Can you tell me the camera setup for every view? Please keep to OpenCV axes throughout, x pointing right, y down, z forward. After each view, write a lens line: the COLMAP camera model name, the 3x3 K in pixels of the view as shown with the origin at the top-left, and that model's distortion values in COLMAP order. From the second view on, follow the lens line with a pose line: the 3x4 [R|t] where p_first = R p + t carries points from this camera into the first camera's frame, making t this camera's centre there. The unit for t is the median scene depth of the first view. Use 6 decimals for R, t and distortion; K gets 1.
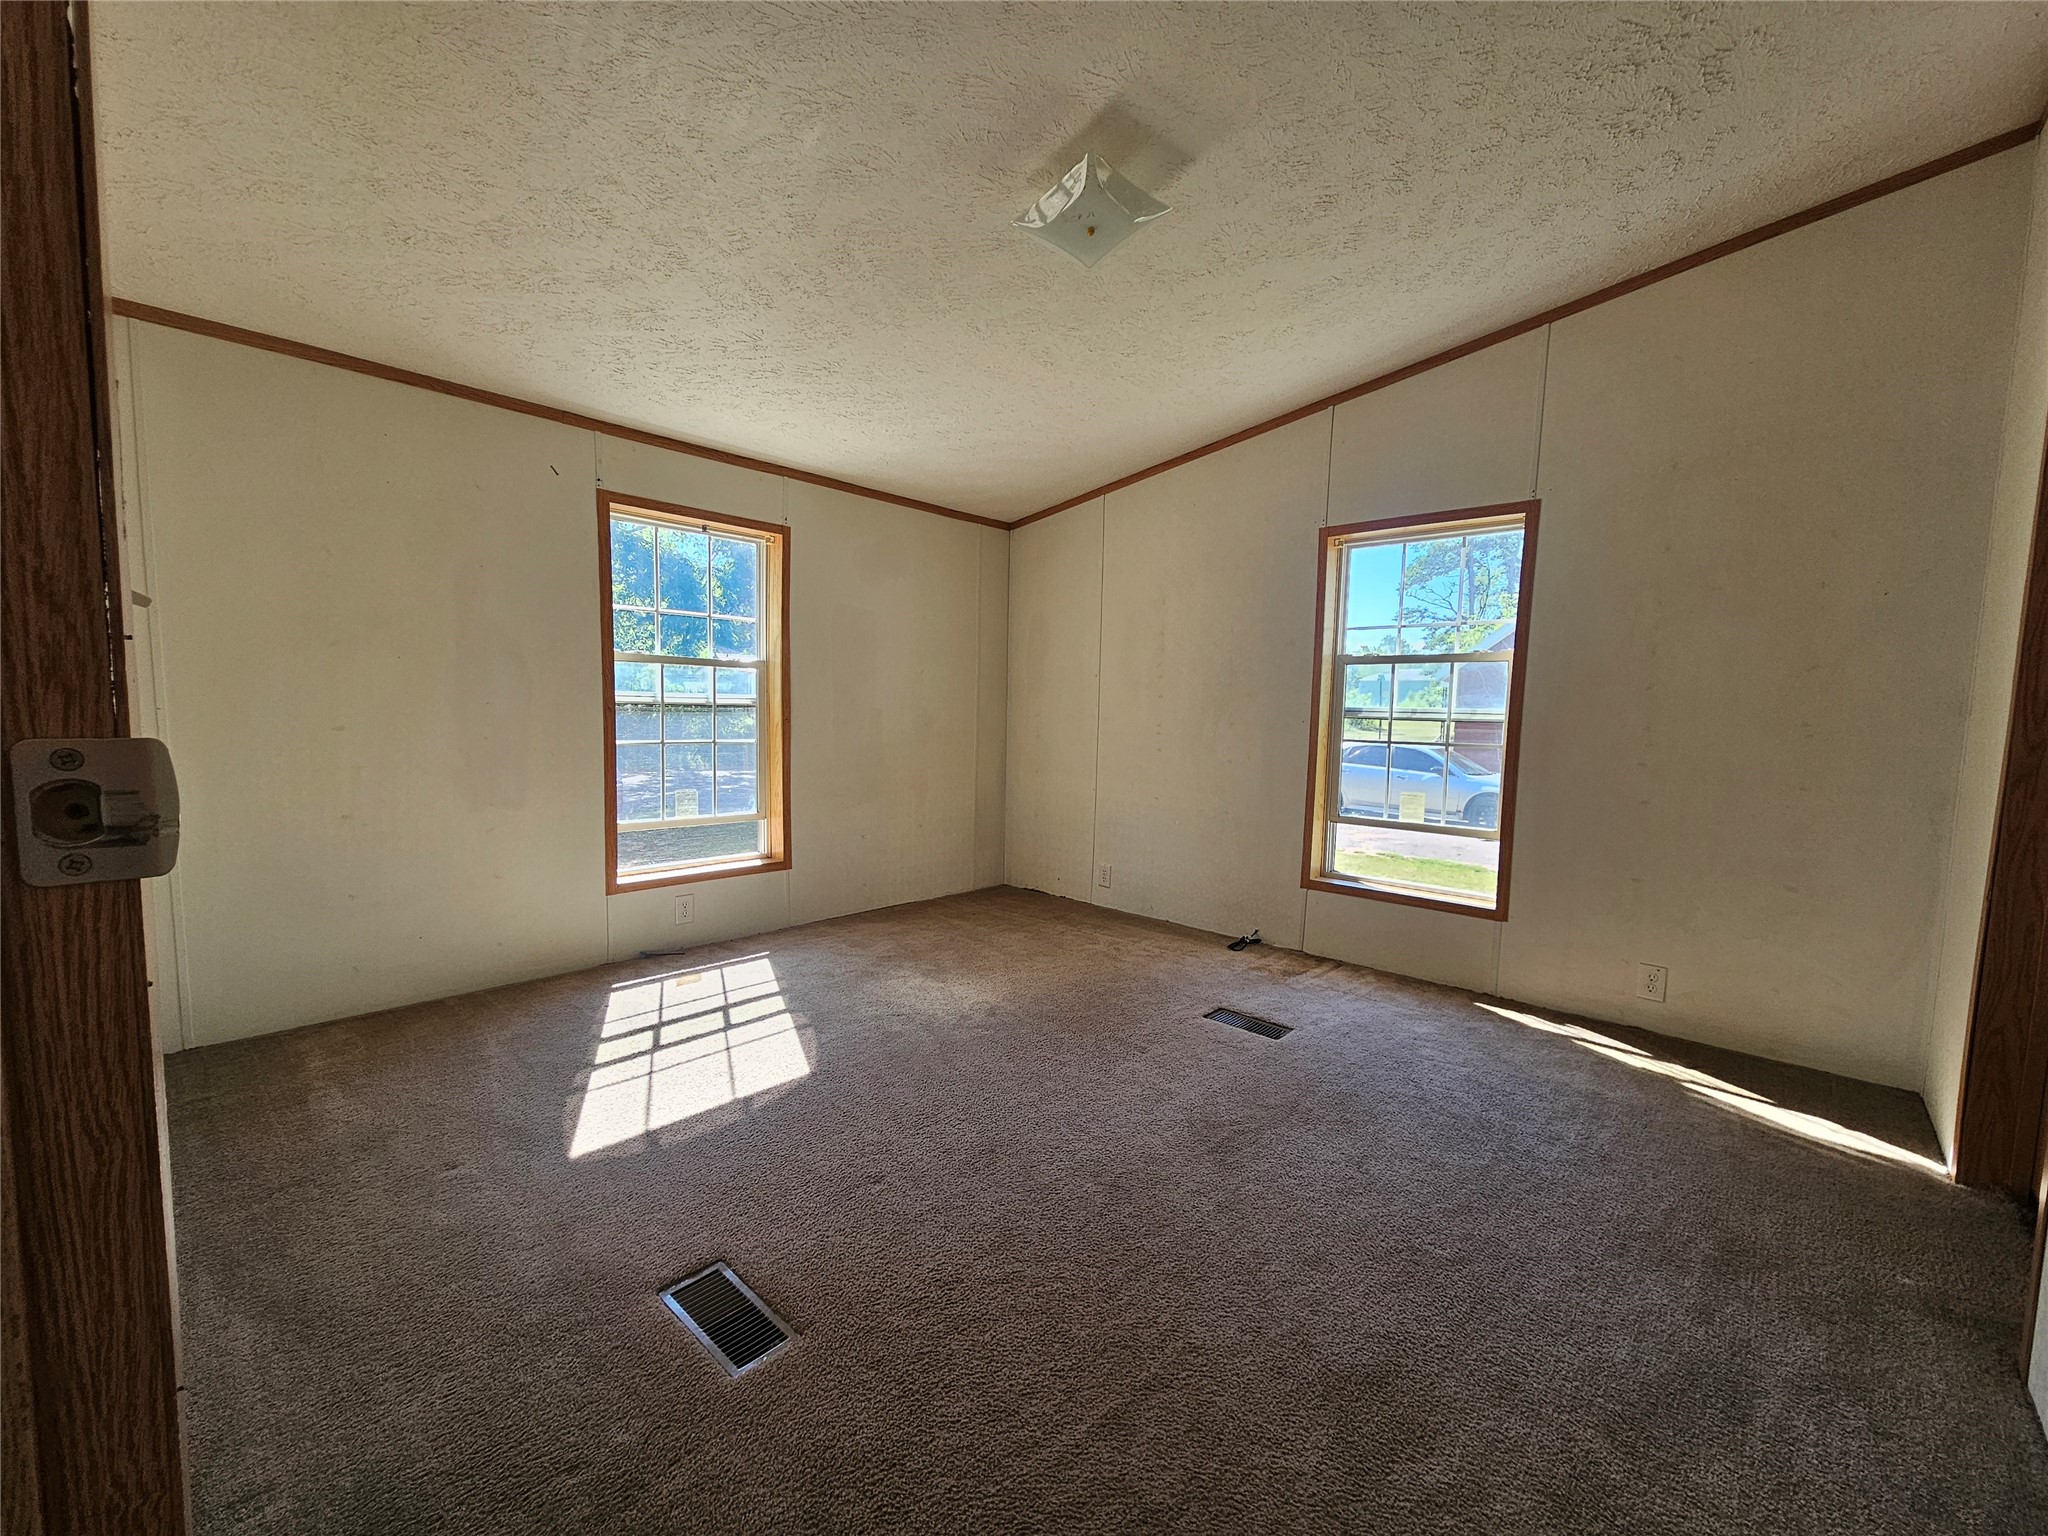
lens RADIAL K [[845.2, 0, 1030.4], [0, 845.2, 779.7], [0, 0, 1]] dist [0.003713, 0.000535]
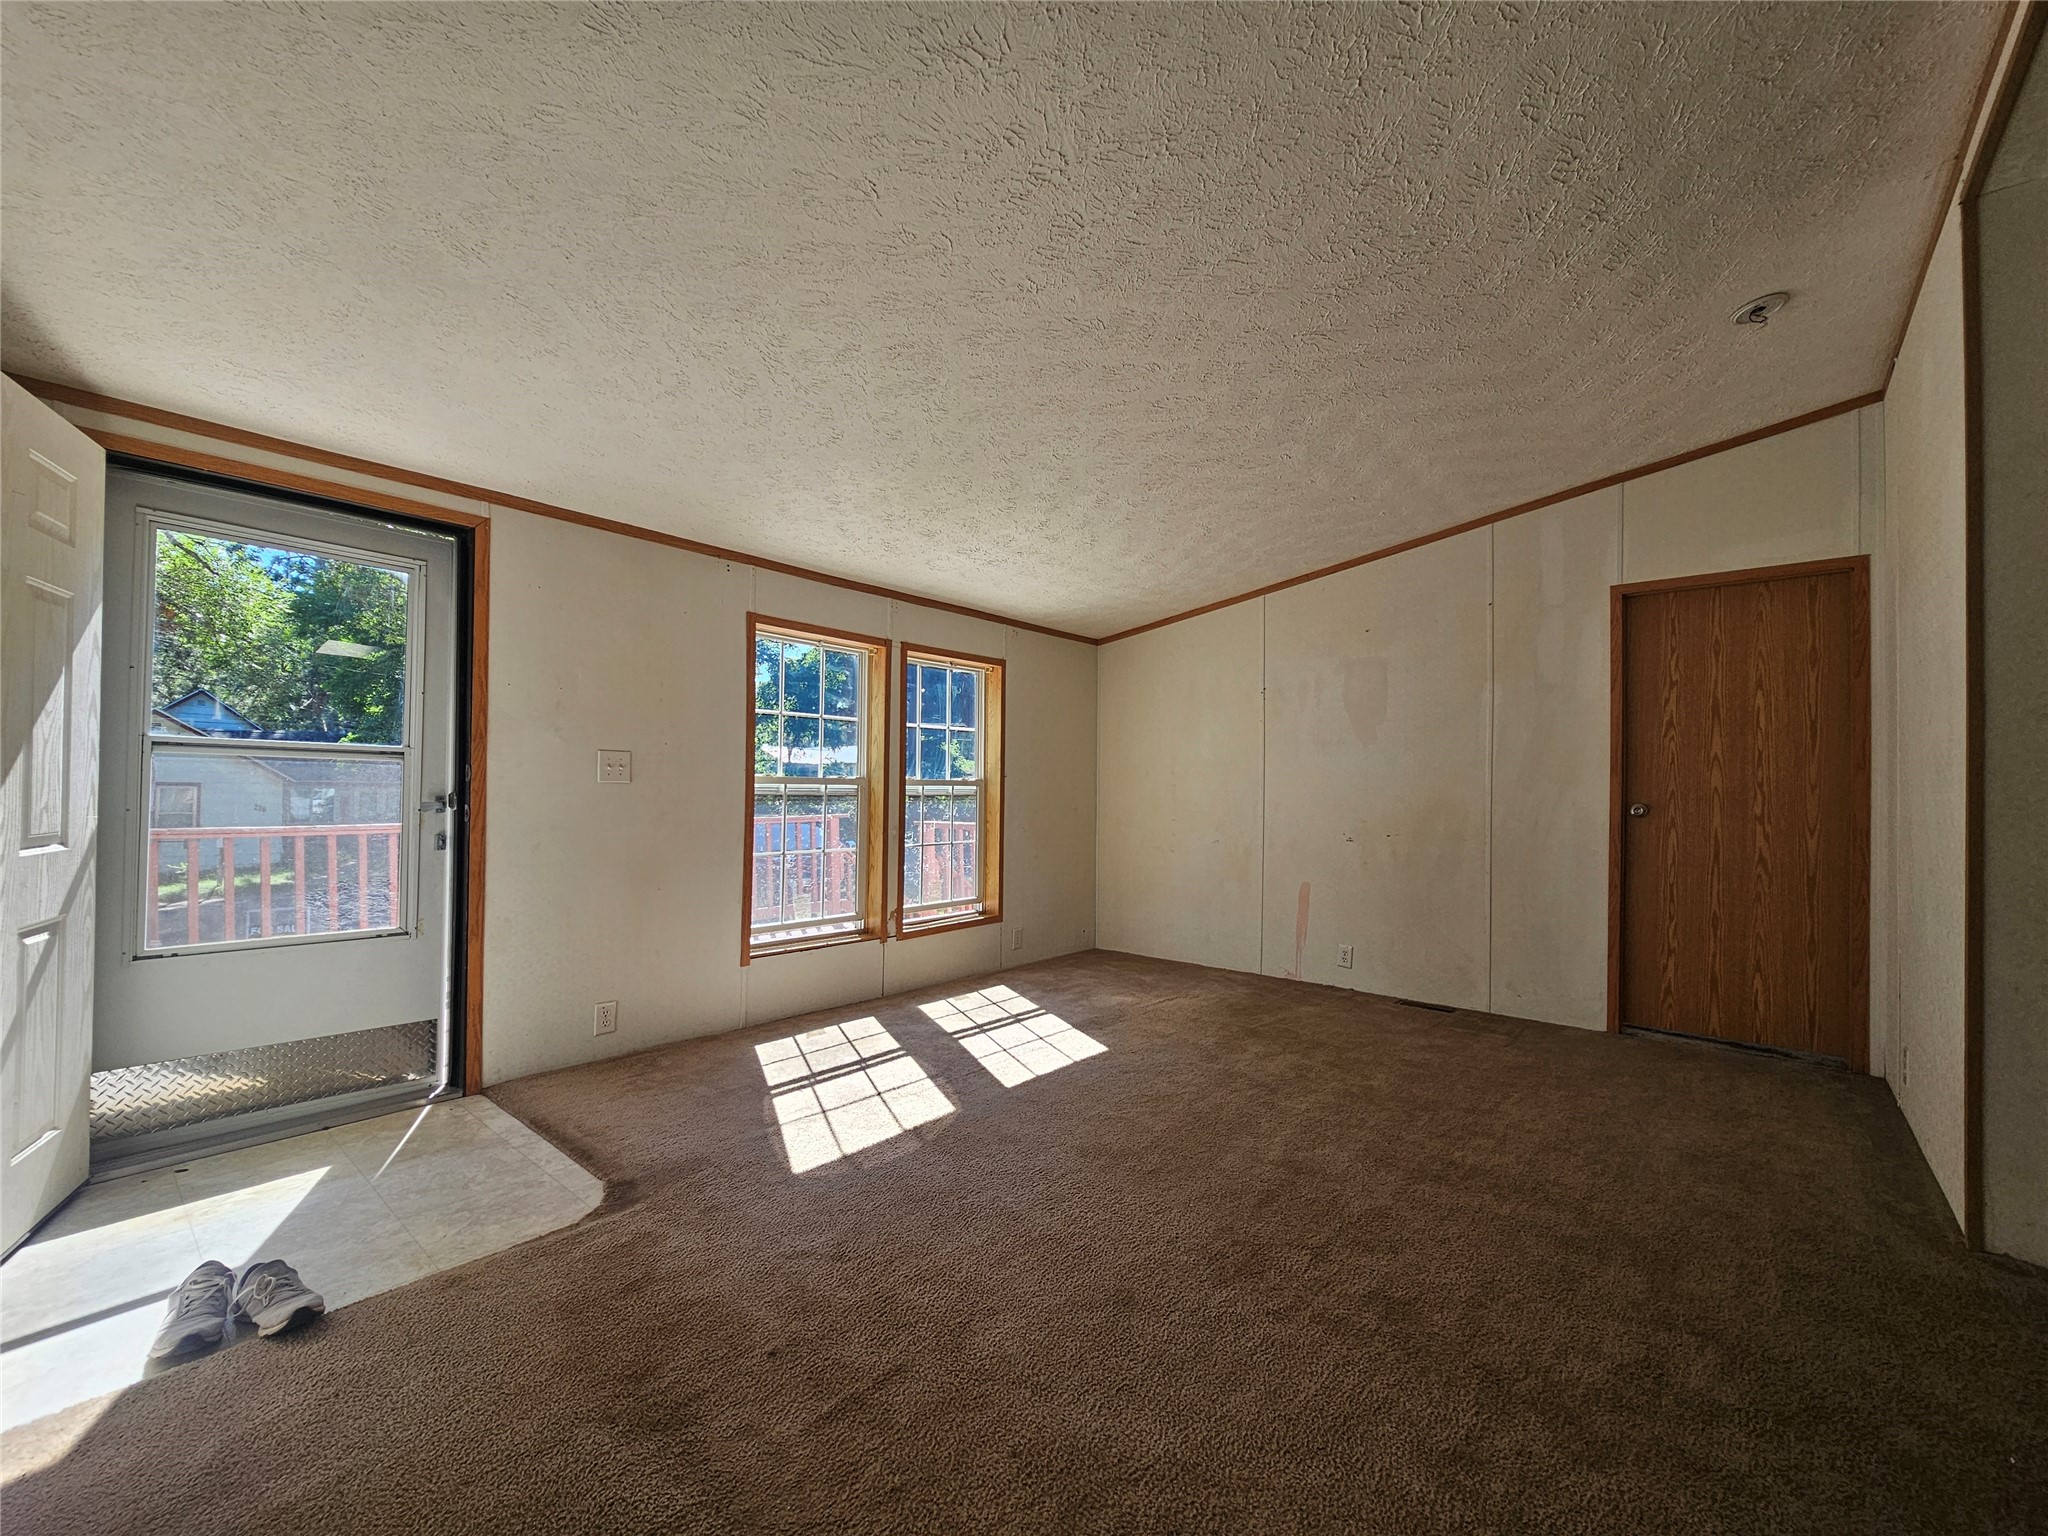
lens RADIAL K [[845.2, 0, 1030.4], [0, 845.2, 779.7], [0, 0, 1]] dist [0.003713, 0.000535]
pose [[0.999668, -0.009310, 0.024016, -0.163632], [0.011697, 0.994794, -0.101228, 0.012961], [-0.022949, 0.101476, 0.994573, -0.175135]]
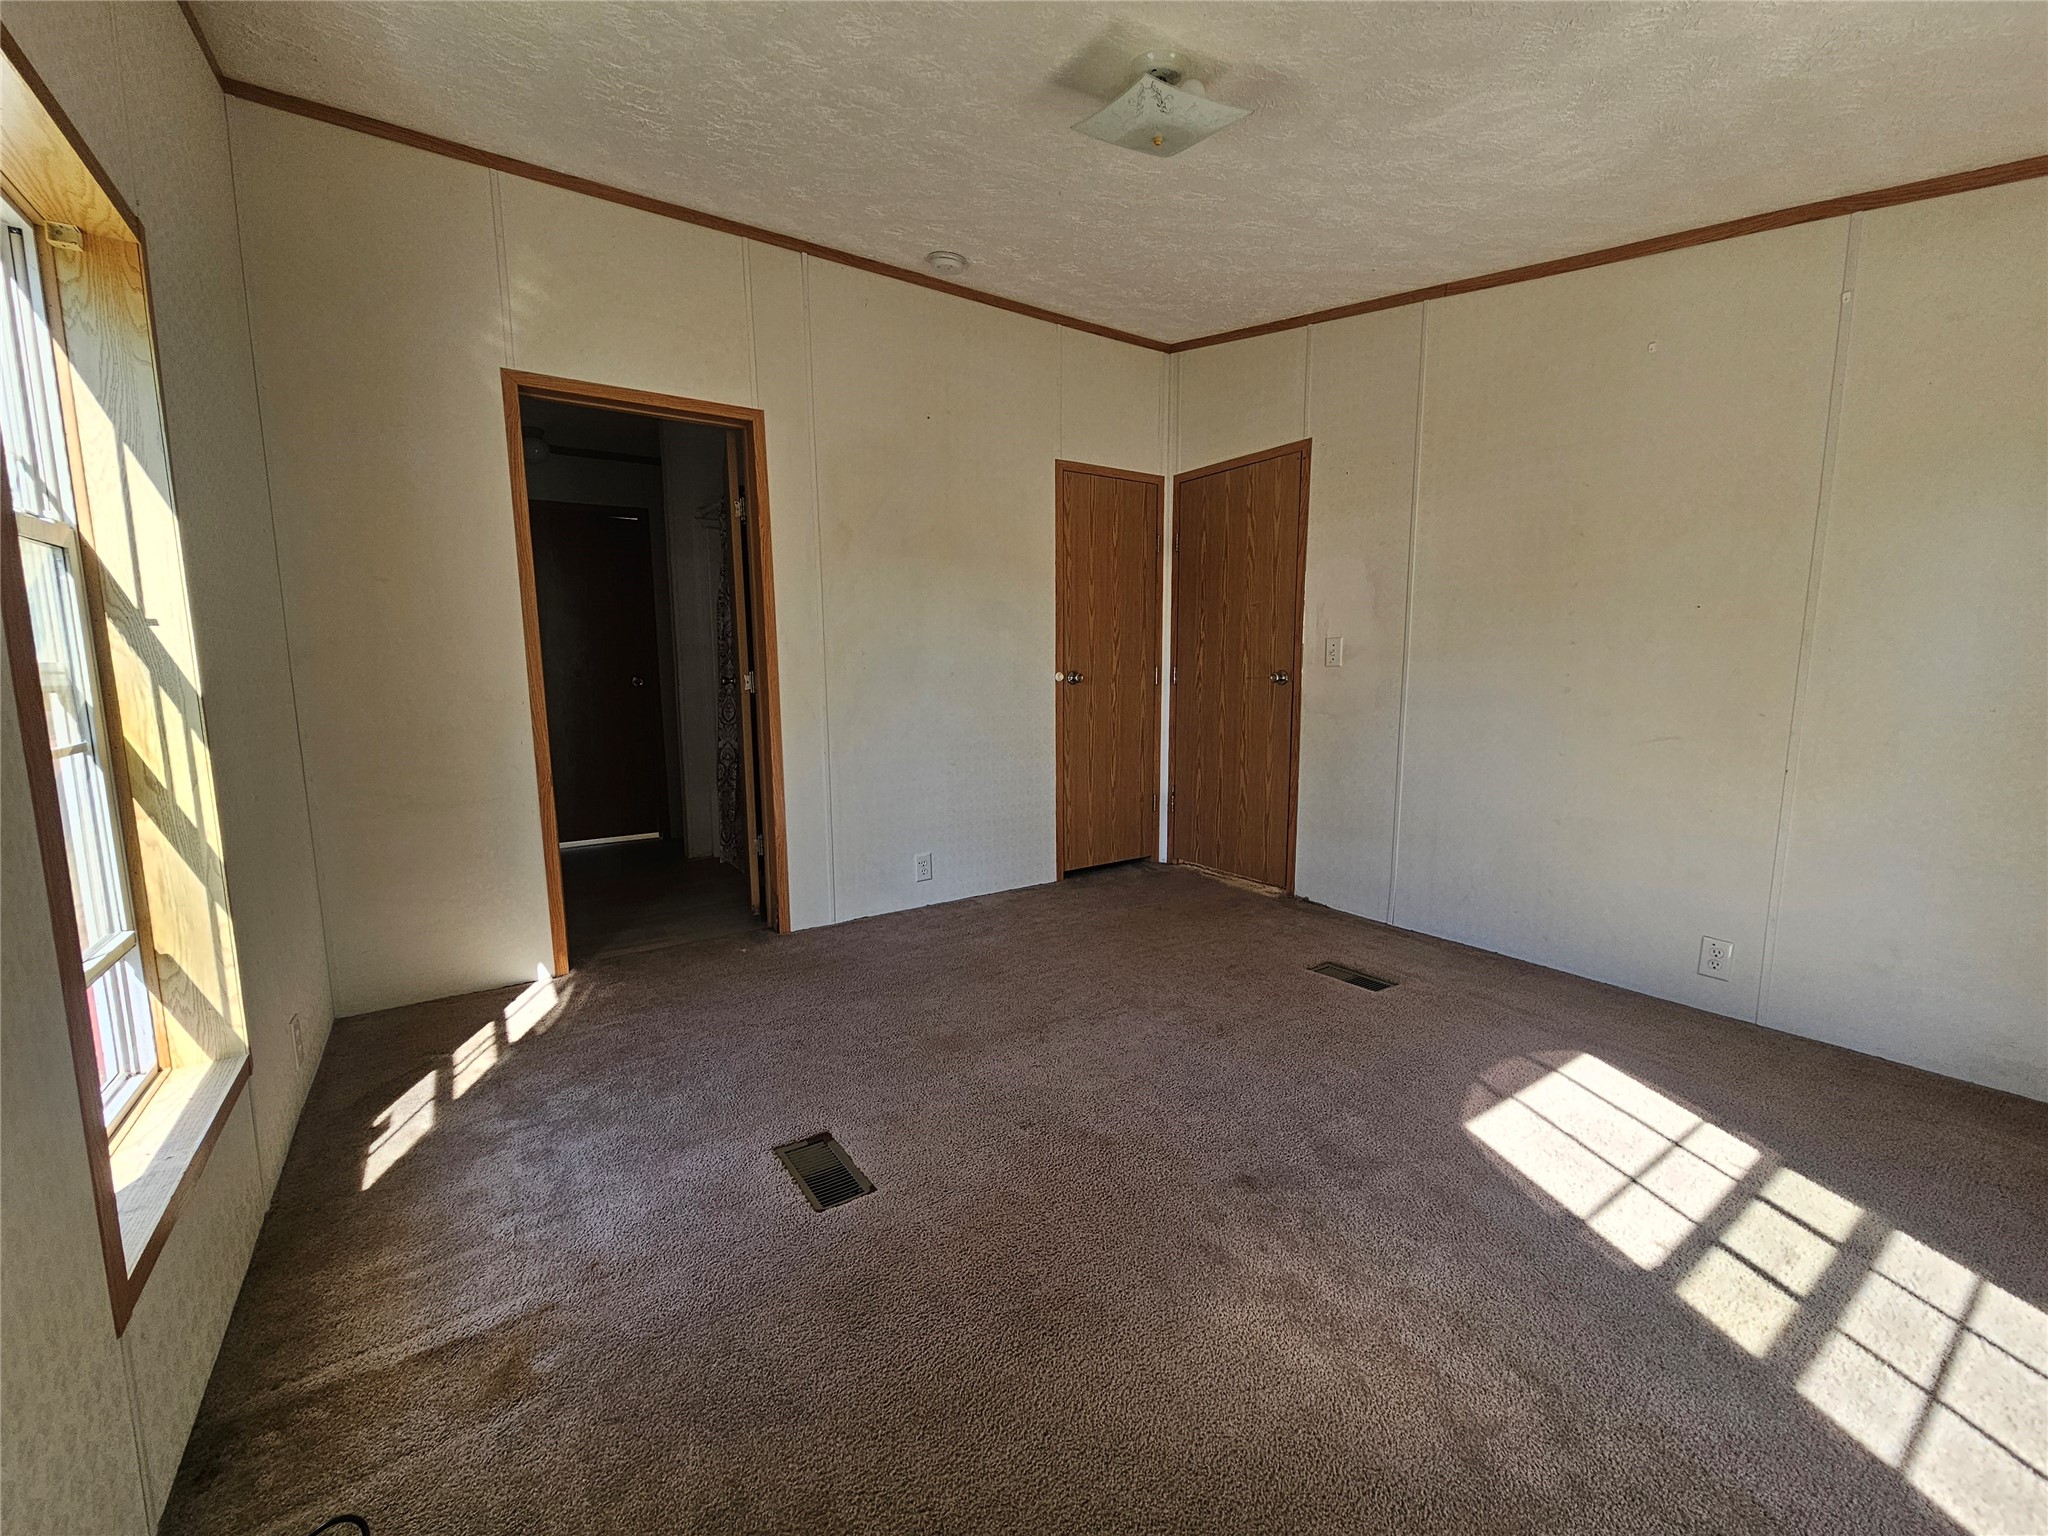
lens RADIAL K [[845.2, 0, 1030.4], [0, 845.2, 779.7], [0, 0, 1]] dist [0.003713, 0.000535]
pose [[-0.973203, -0.044154, 0.225670, -0.025553], [0.007821, 0.974467, 0.224393, -0.141109], [-0.229816, 0.220145, -0.948009, 1.563110]]
